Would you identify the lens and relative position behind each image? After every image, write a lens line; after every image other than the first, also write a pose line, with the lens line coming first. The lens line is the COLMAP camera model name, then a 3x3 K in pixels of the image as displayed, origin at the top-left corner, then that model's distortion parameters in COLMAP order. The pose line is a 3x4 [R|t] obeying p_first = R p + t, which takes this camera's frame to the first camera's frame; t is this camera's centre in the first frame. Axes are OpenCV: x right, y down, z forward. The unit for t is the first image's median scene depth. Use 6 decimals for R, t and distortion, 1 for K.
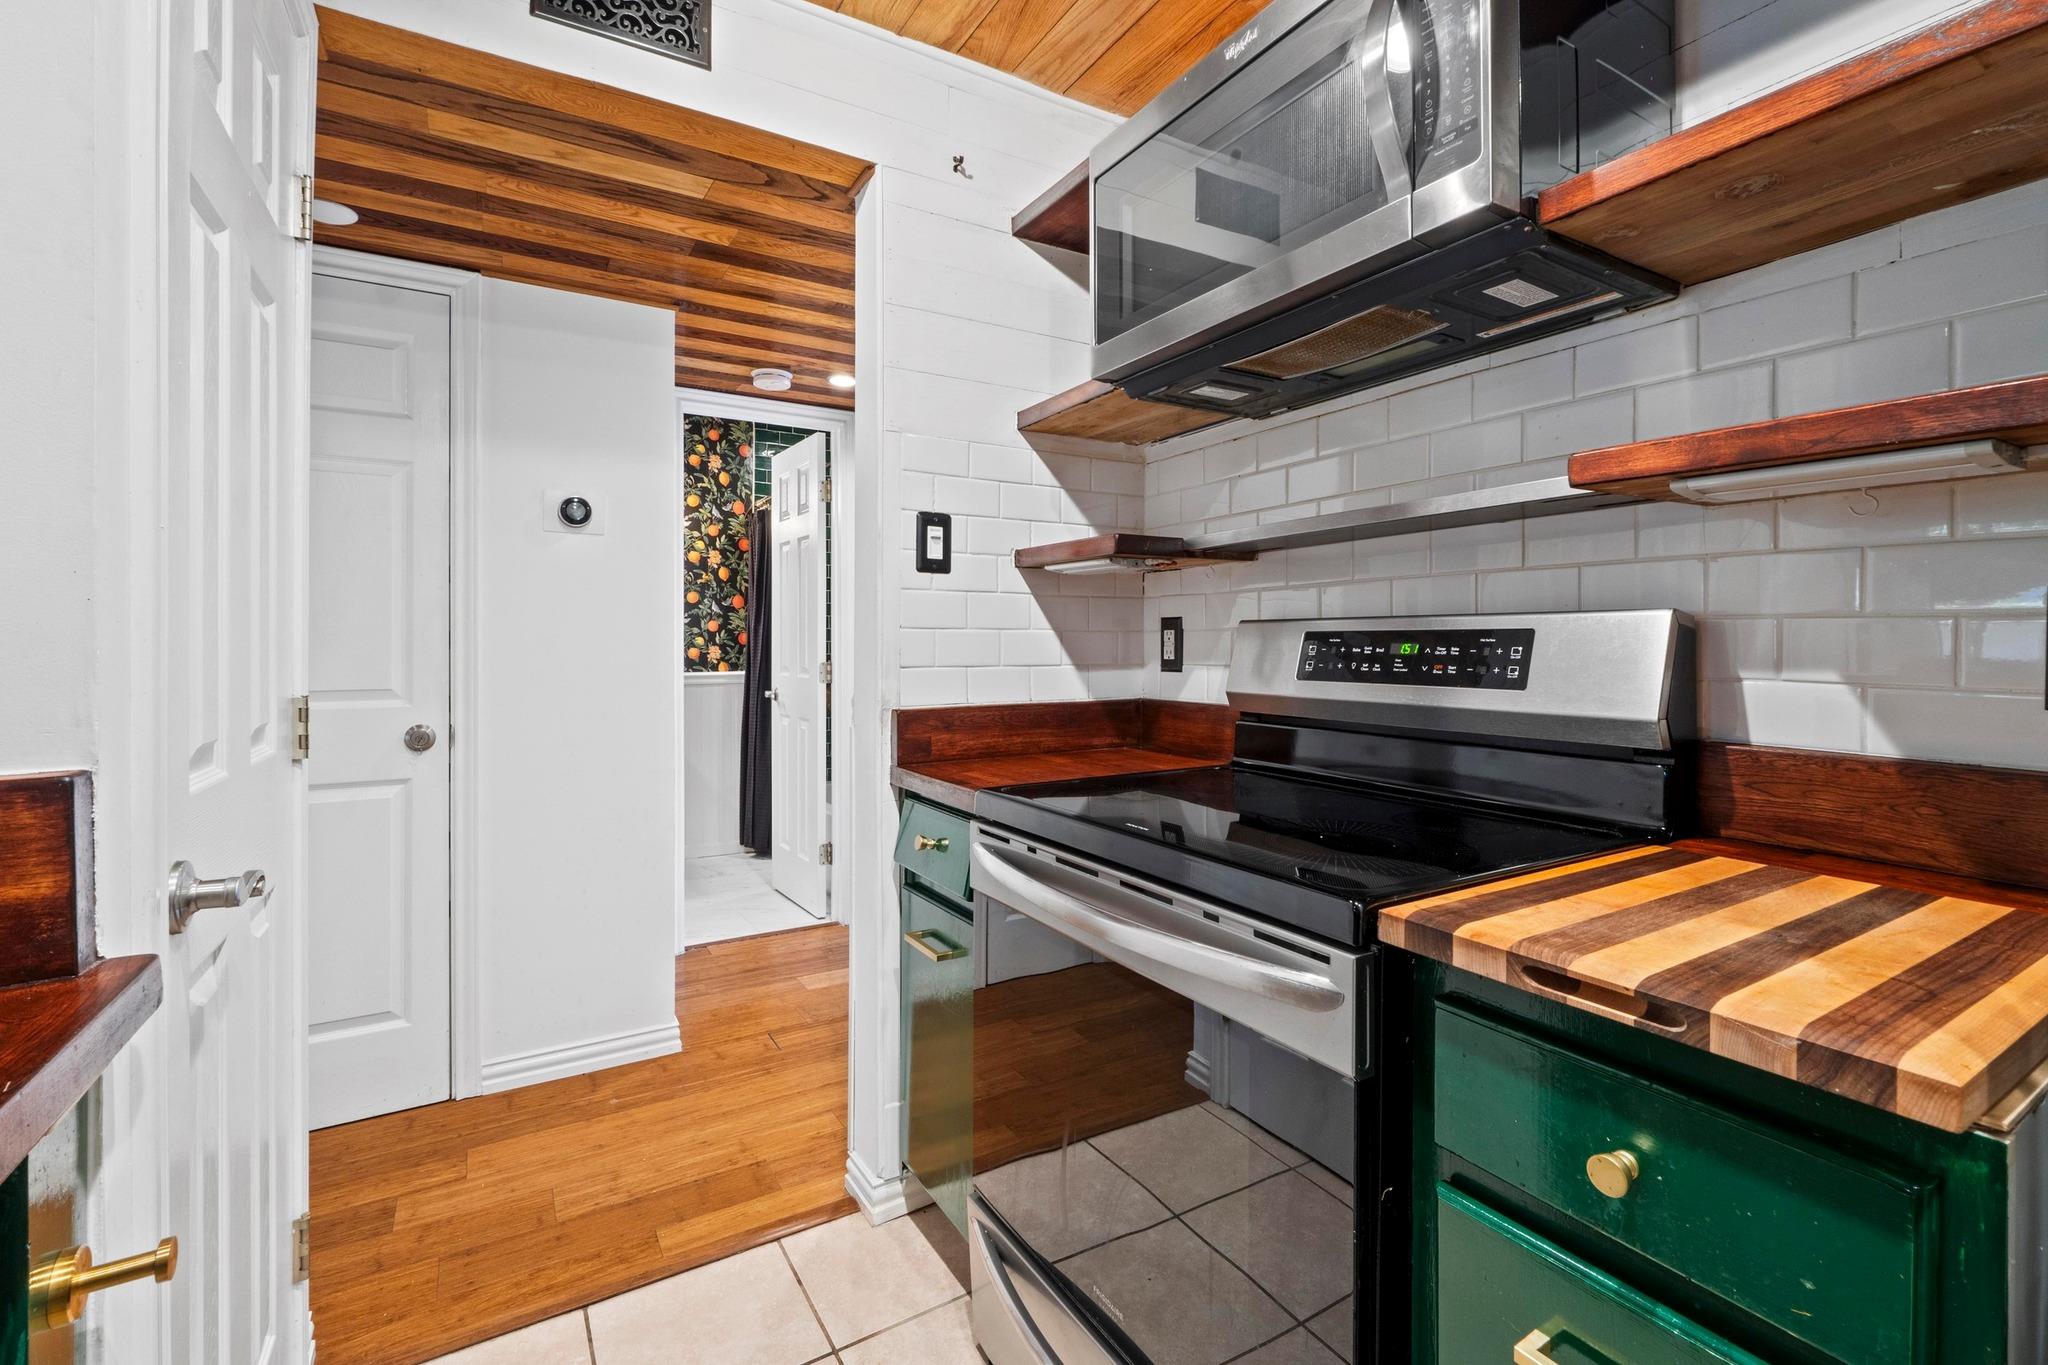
lens RADIAL K [[890.9, 0, 1022.2], [0, 890.9, 639.0], [0, 0, 1]] dist [-0.004844, -0.000738]
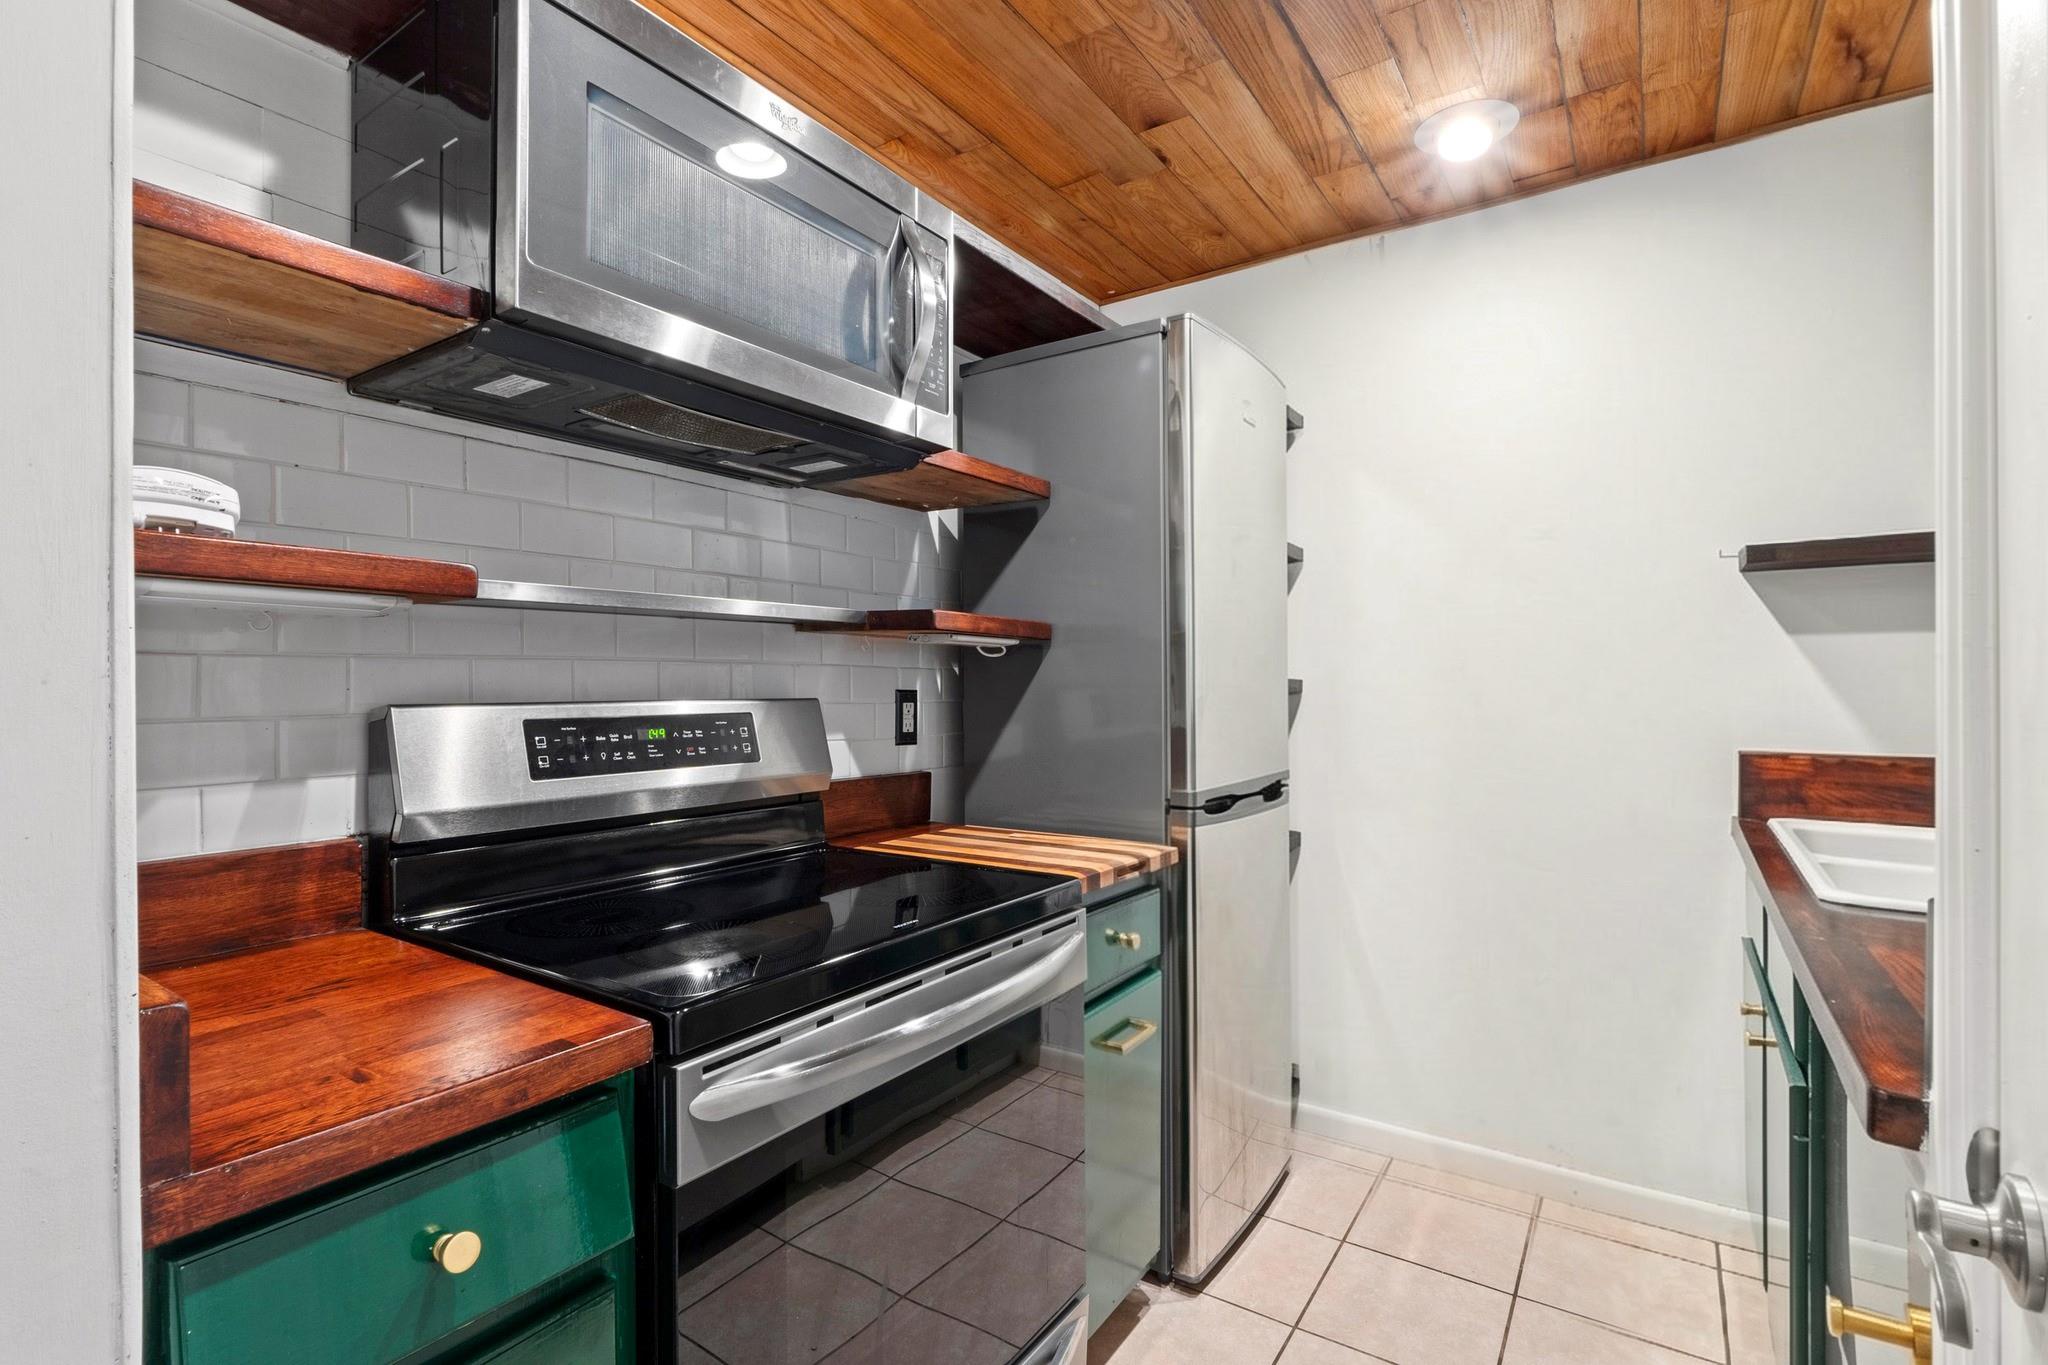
lens RADIAL K [[951.4, 0, 1023.4], [0, 951.4, 683.0], [0, 0, 1]] dist [0.000034, 0.000012]
pose [[-0.424163, 0.007826, 0.905552, -0.769212], [0.002298, 0.999969, -0.007565, -0.040137], [-0.905583, -0.001128, -0.424167, 1.162057]]
